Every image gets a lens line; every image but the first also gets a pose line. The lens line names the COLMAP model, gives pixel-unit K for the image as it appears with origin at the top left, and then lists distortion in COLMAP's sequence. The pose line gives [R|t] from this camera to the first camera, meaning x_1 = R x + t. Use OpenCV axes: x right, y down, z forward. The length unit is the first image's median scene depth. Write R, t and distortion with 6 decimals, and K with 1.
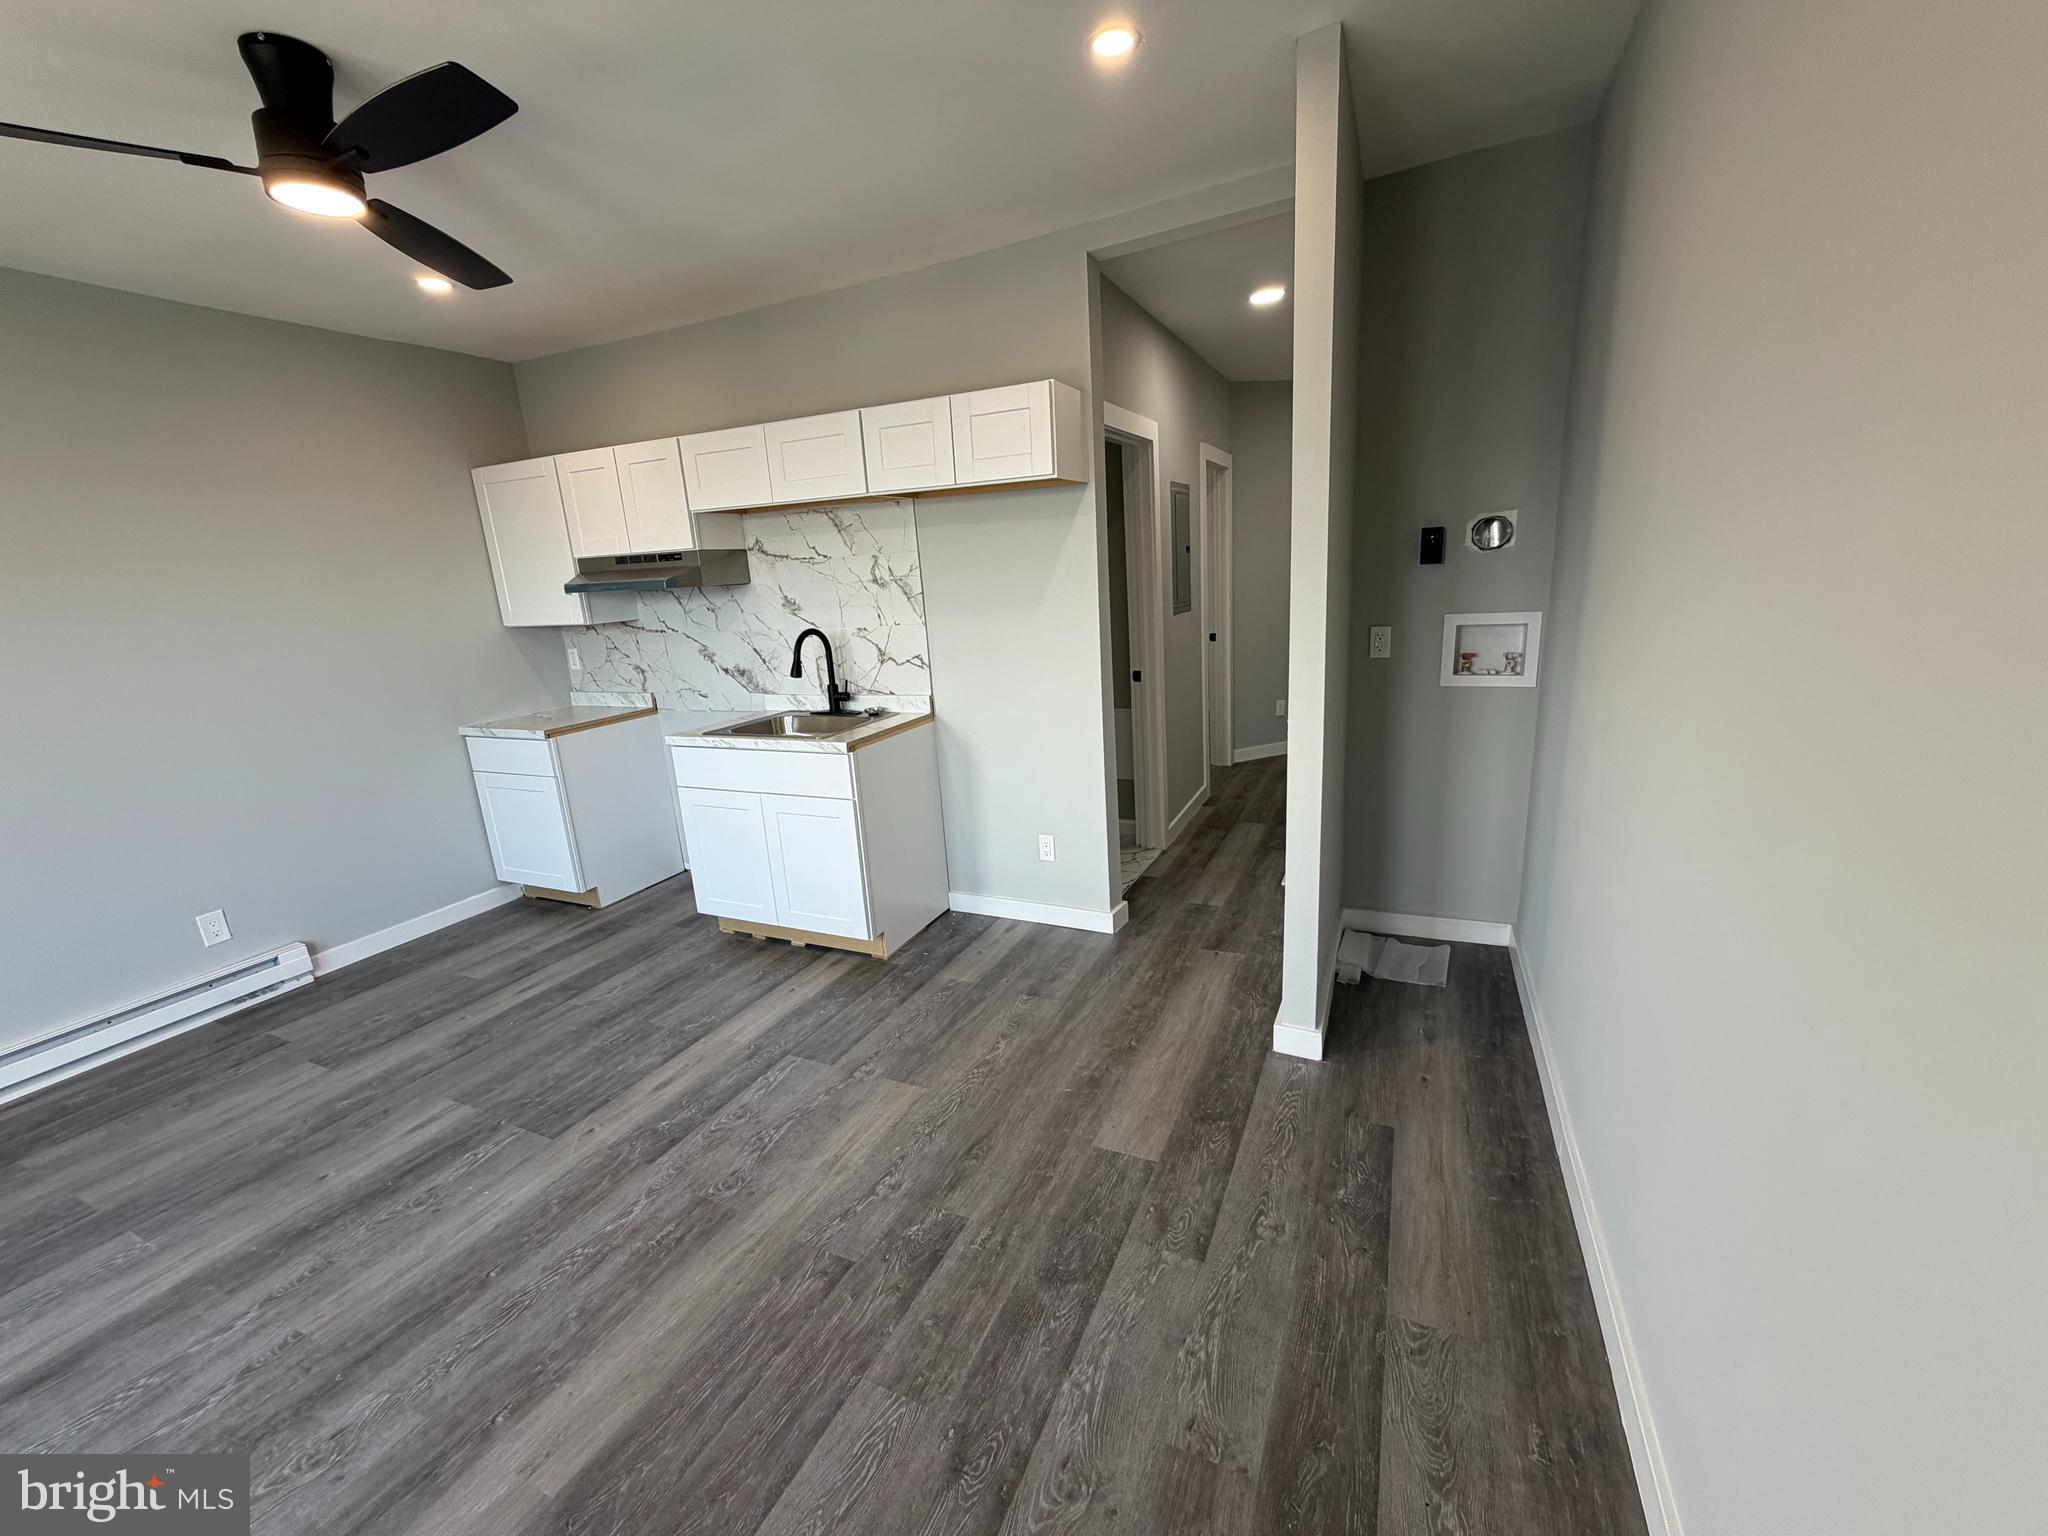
lens RADIAL K [[815.6, 0, 1020.1], [0, 815.6, 770.4], [0, 0, 1]] dist [-0.000581, 0.000595]
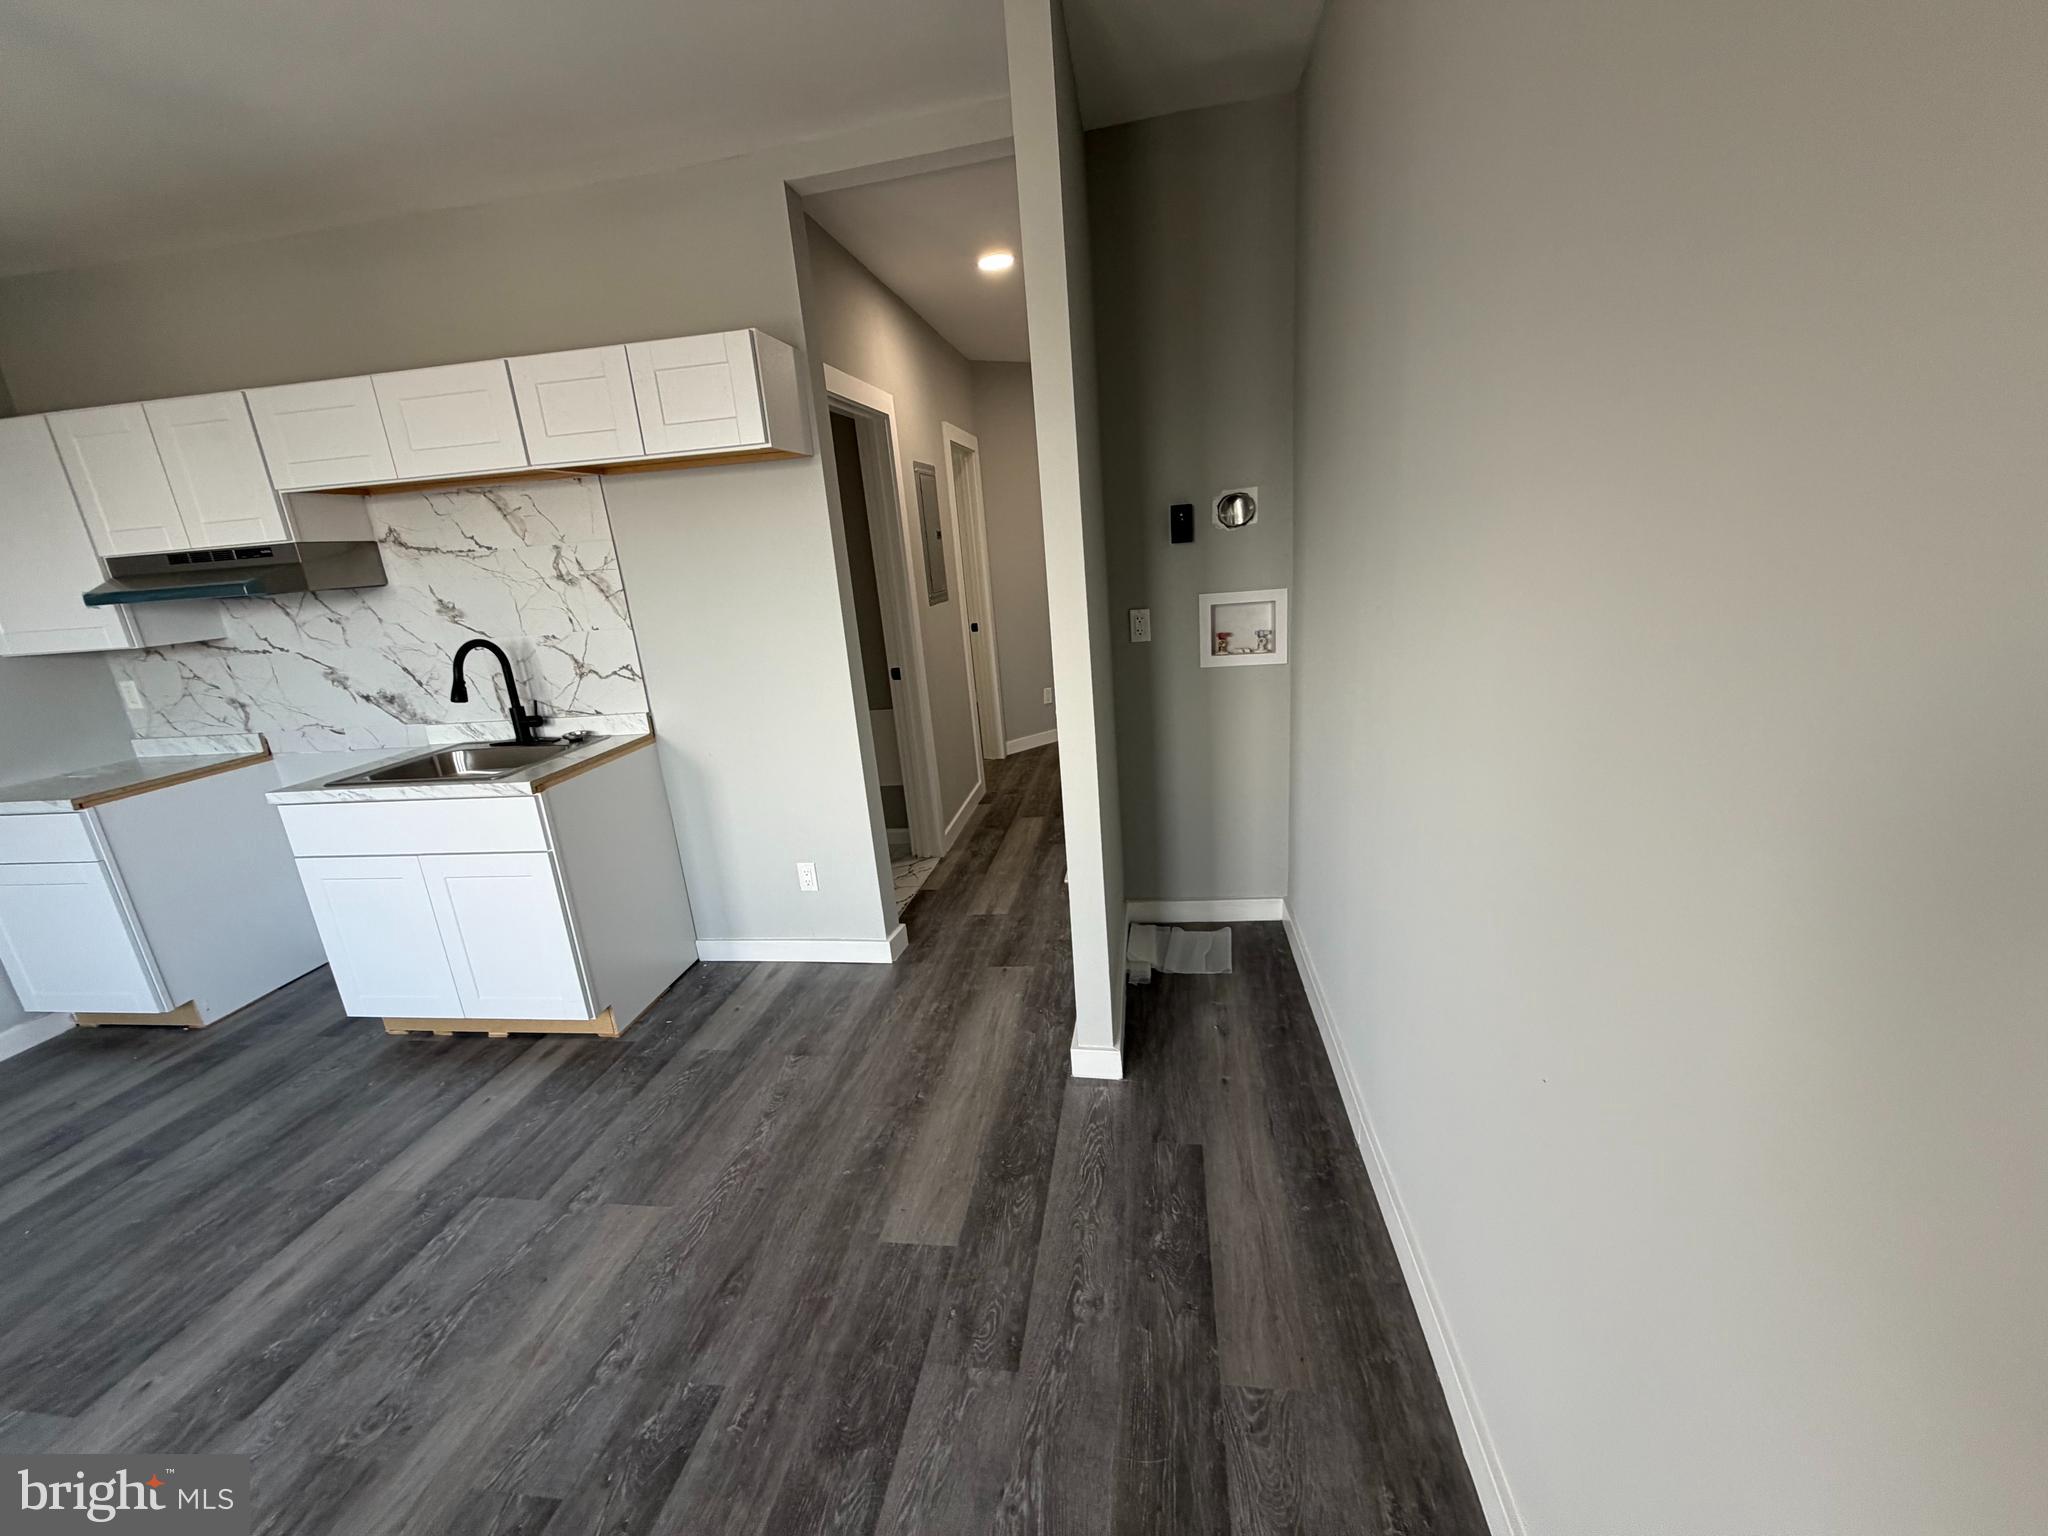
lens RADIAL K [[815.6, 0, 1022.1], [0, 815.6, 769.1], [0, 0, 1]] dist [-0.000581, 0.000595]
pose [[0.959898, -0.089862, 0.265557, 0.038454], [0.087995, 0.995941, 0.018943, -0.019848], [-0.266182, 0.005185, 0.963909, 0.114160]]
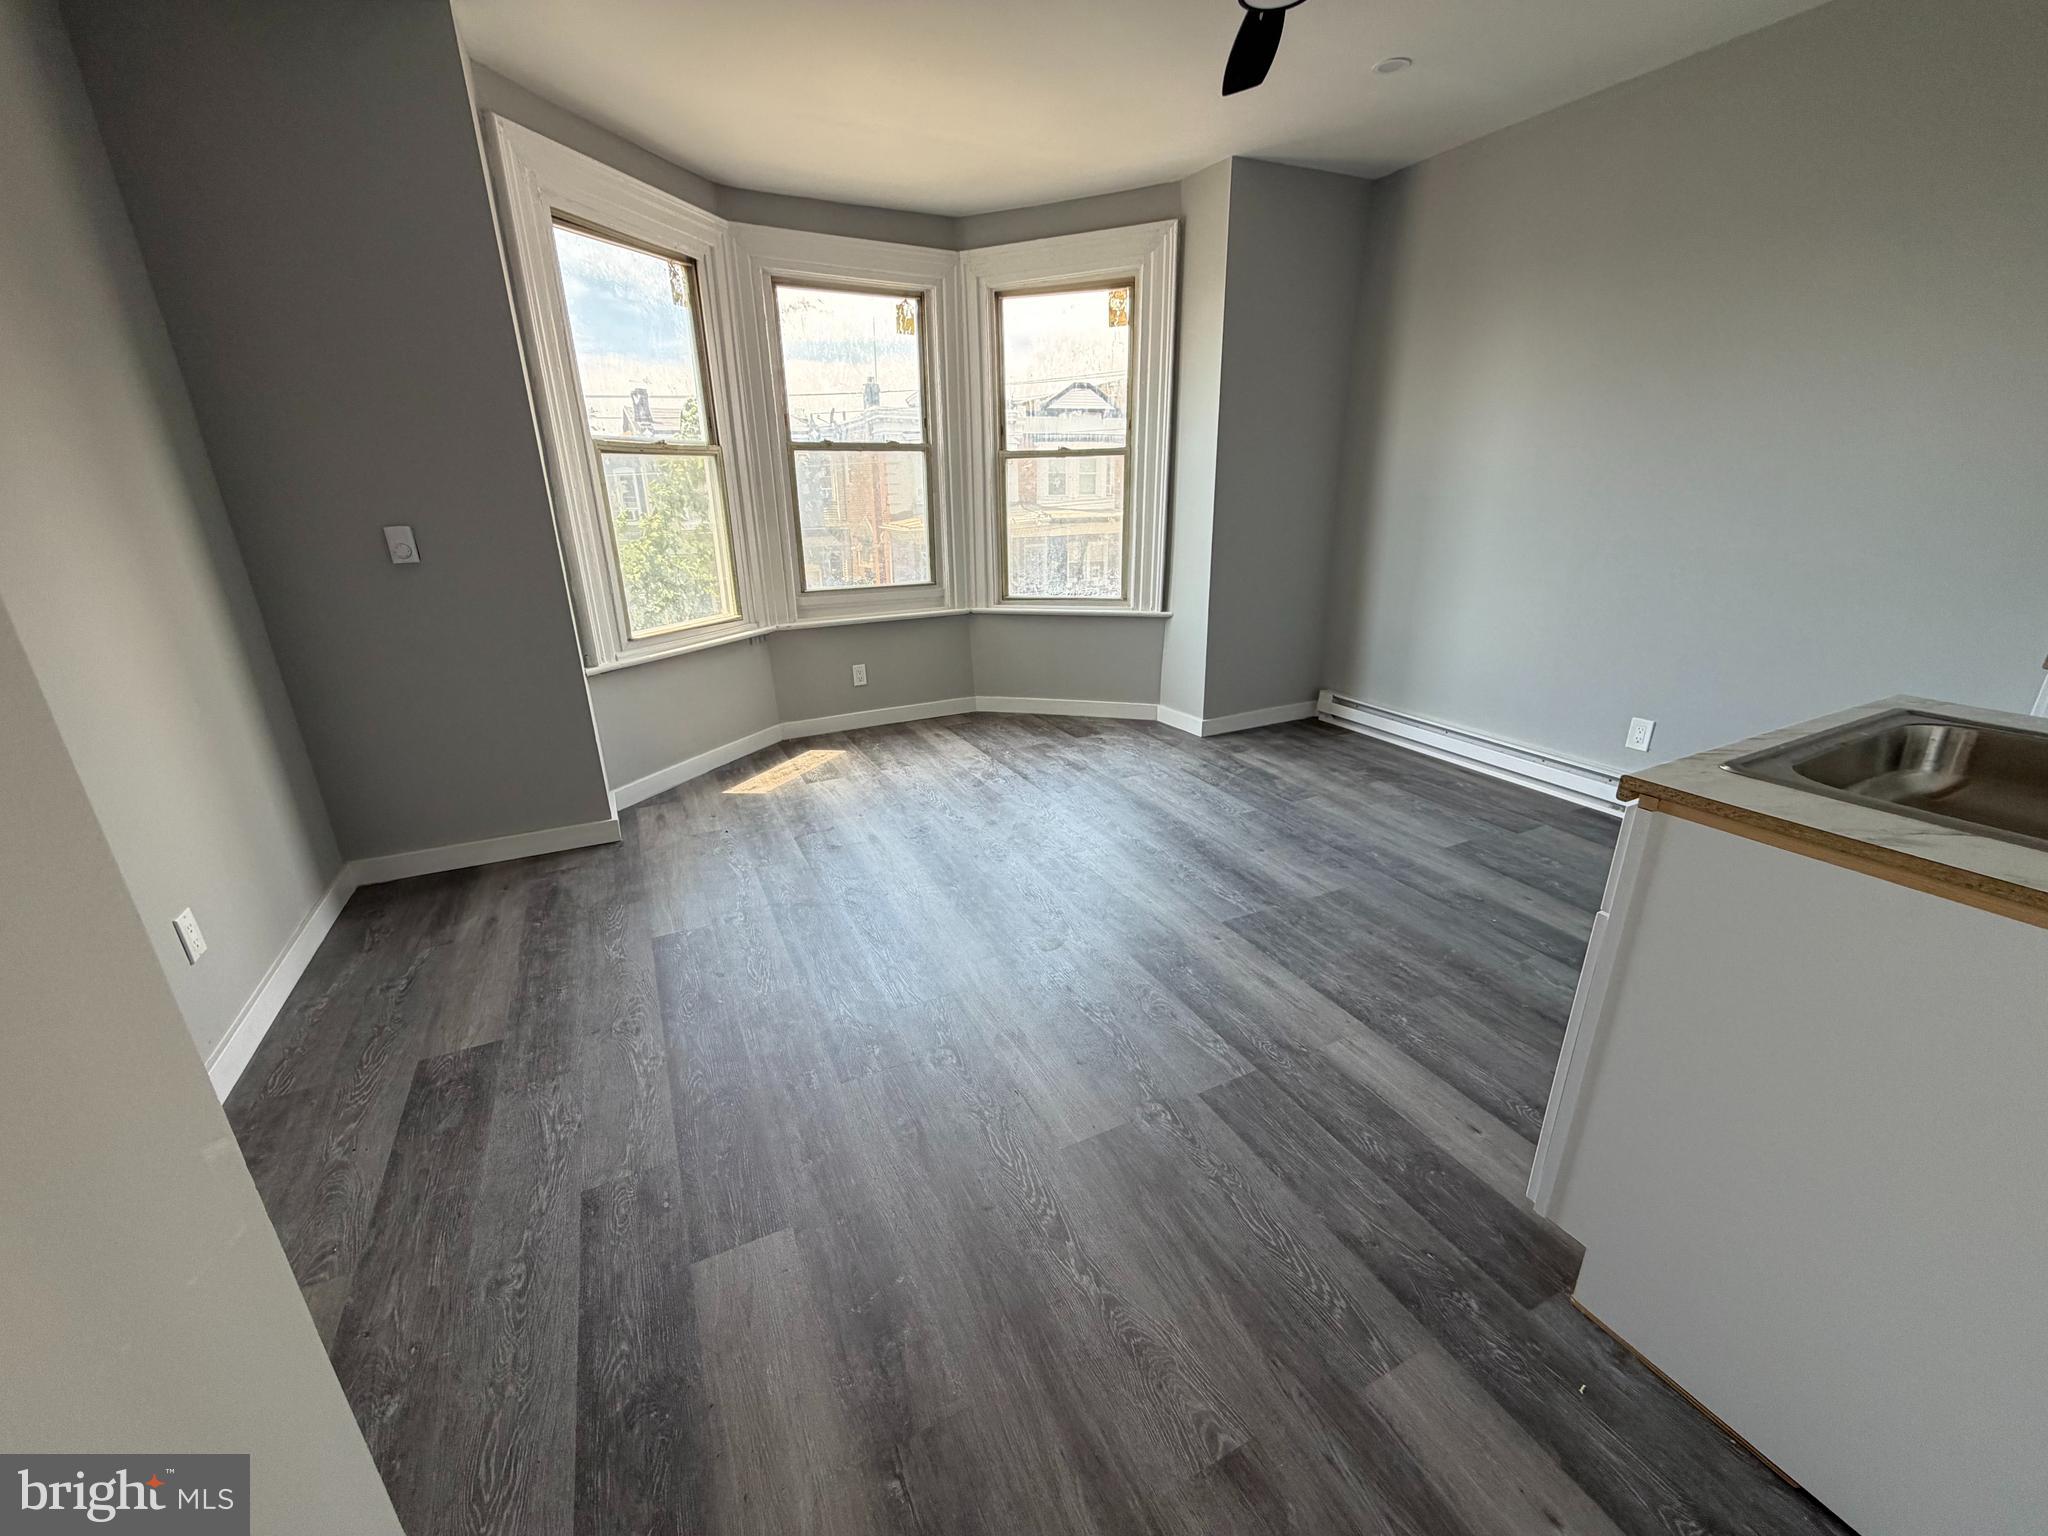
lens RADIAL K [[815.6, 0, 1024.3], [0, 815.6, 767.5], [0, 0, 1]] dist [-0.000581, 0.000595]
pose [[-0.618030, 0.328963, -0.714019, 0.257473], [-0.135817, 0.849907, 0.509128, -0.207692], [0.774334, 0.411632, -0.480589, 1.009724]]
